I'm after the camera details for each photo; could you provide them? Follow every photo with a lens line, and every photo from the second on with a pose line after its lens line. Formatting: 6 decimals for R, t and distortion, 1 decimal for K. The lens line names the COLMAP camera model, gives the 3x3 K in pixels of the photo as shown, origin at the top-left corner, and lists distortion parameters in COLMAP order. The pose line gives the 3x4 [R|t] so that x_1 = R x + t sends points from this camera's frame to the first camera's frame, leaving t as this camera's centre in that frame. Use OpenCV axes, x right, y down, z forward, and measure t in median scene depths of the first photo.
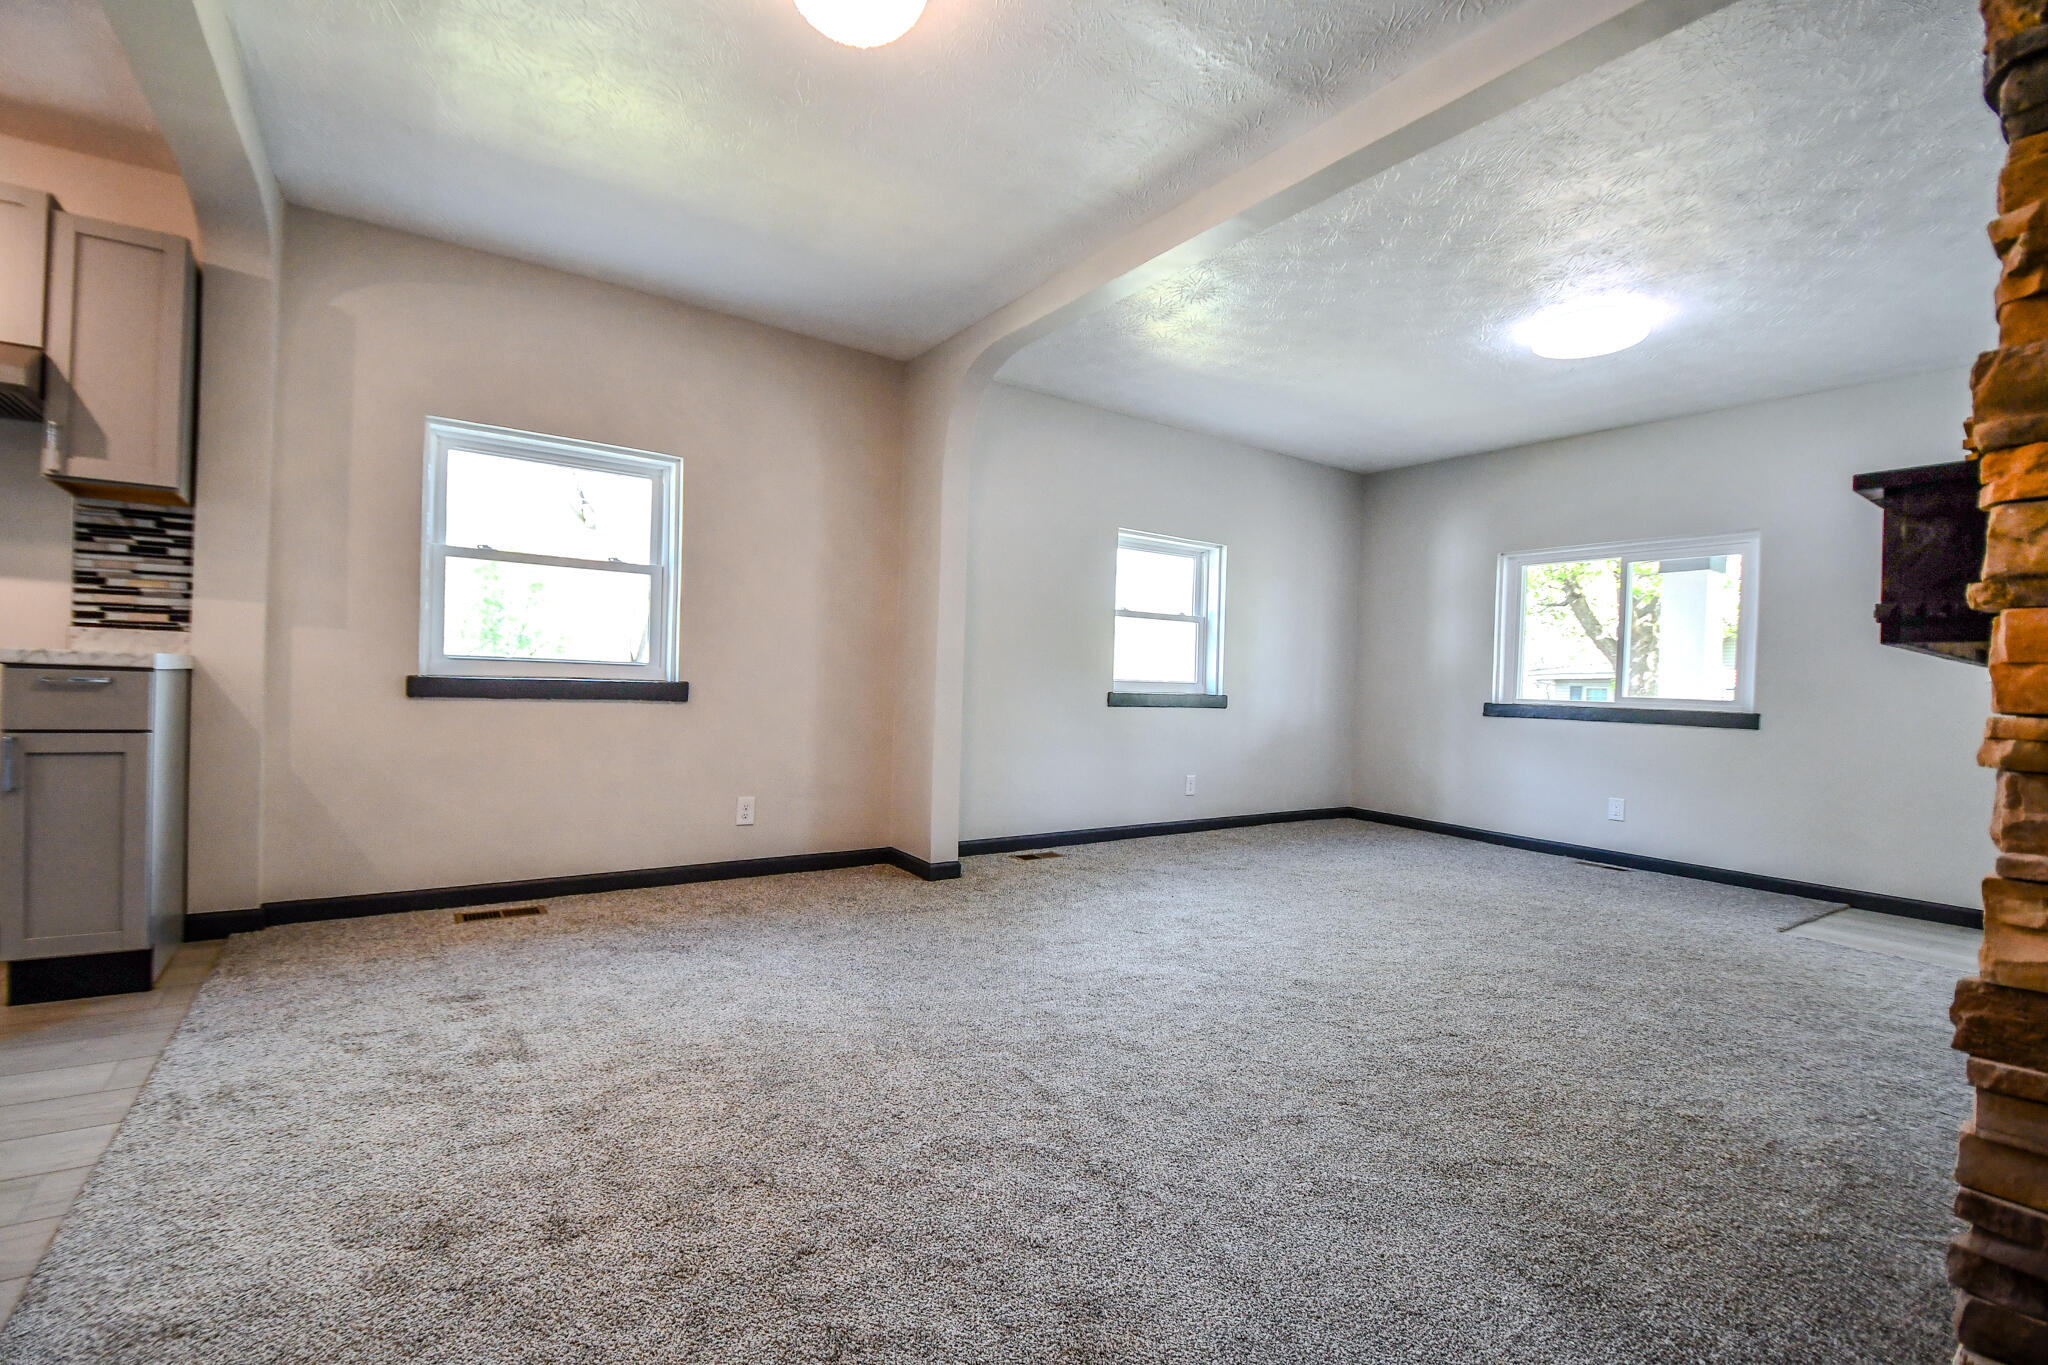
lens RADIAL K [[870.8, 0, 992.8], [0, 870.8, 682.4], [0, 0, 1]] dist [0.001601, 0.000195]
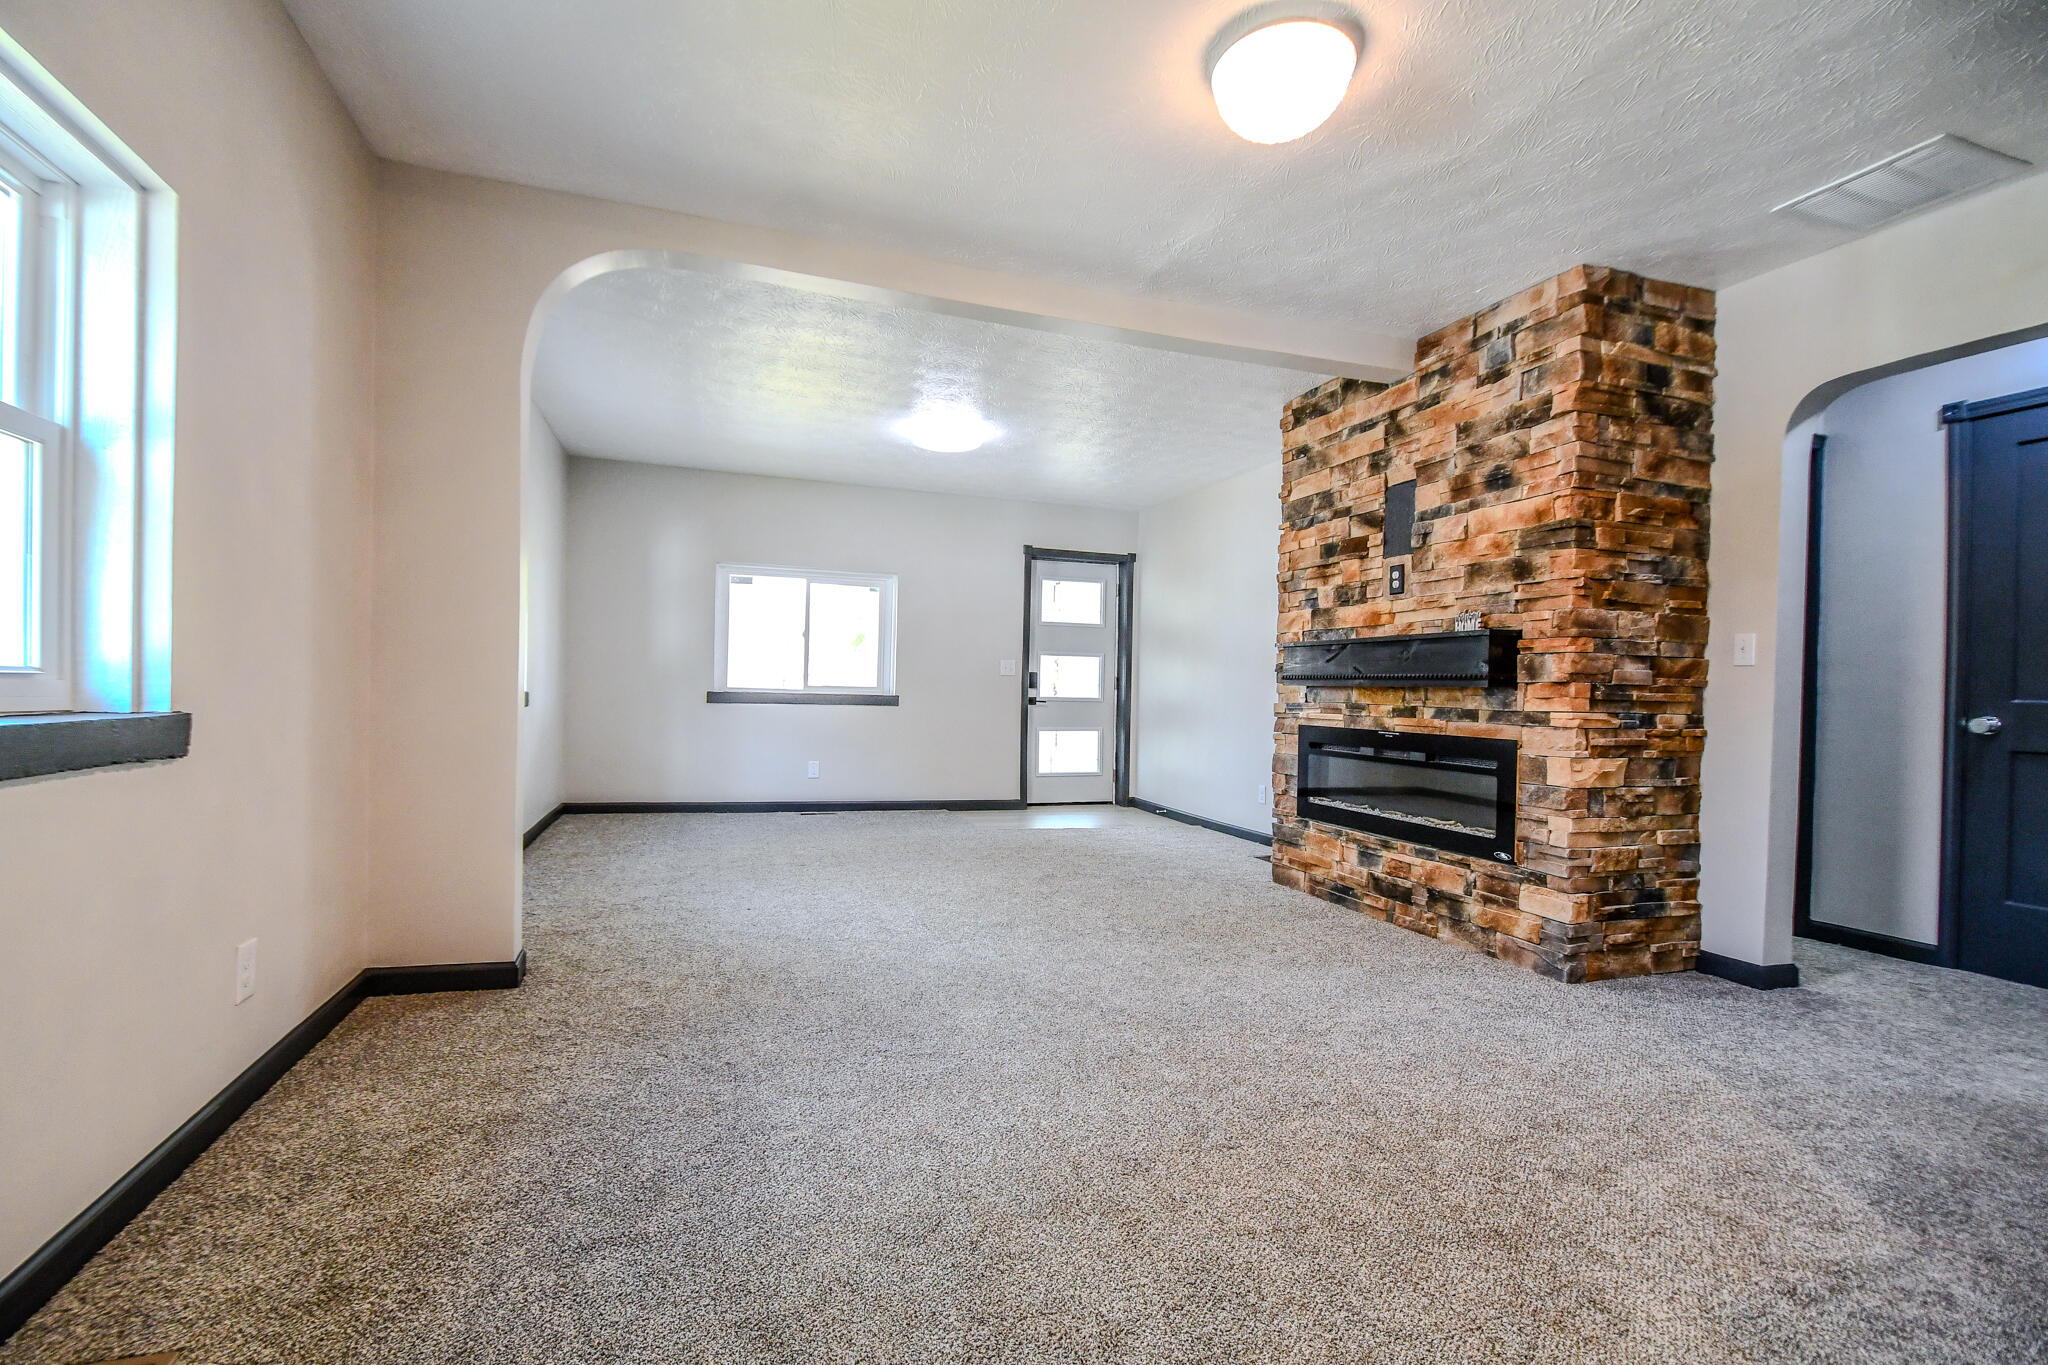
lens RADIAL K [[884.6, 0, 994.6], [0, 884.6, 694.9], [0, 0, 1]] dist [0.000419, -0.010420]
pose [[0.271569, -0.034041, 0.961817, -0.499754], [-0.009608, 0.999229, 0.038078, -0.021492], [-0.962371, -0.019582, 0.271033, 0.373267]]
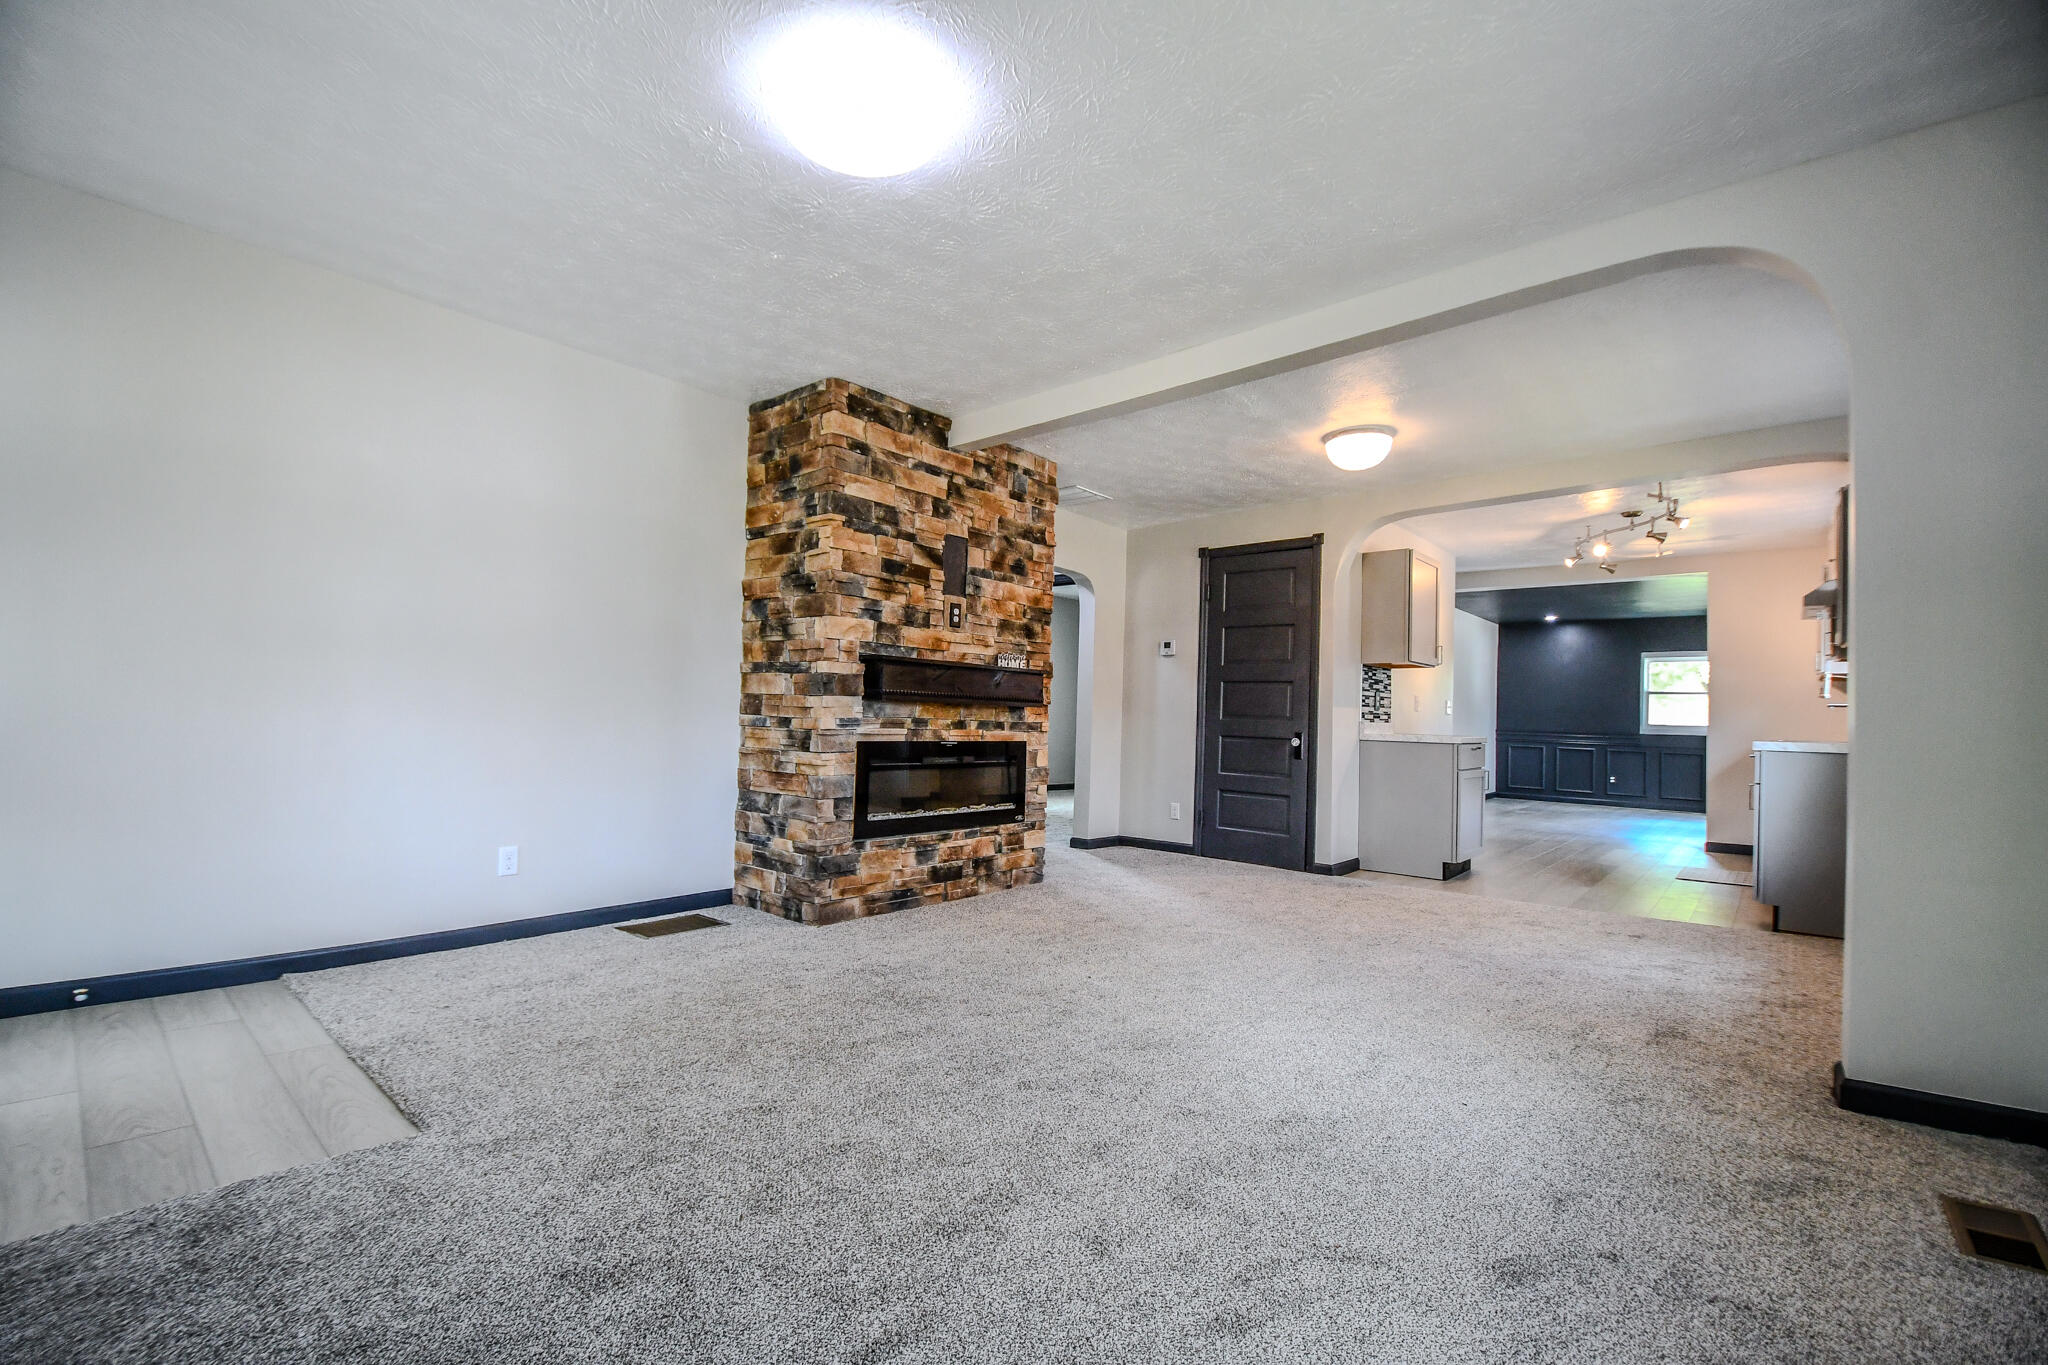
lens RADIAL K [[886.8, 0, 997.3], [0, 886.8, 692.8], [0, 0, 1]] dist [0.014615, -0.022650]
pose [[-0.964958, -0.068355, -0.253346, 0.513070], [-0.062227, 0.997545, -0.032131, 0.012021], [0.254920, -0.015241, -0.966842, 1.148308]]
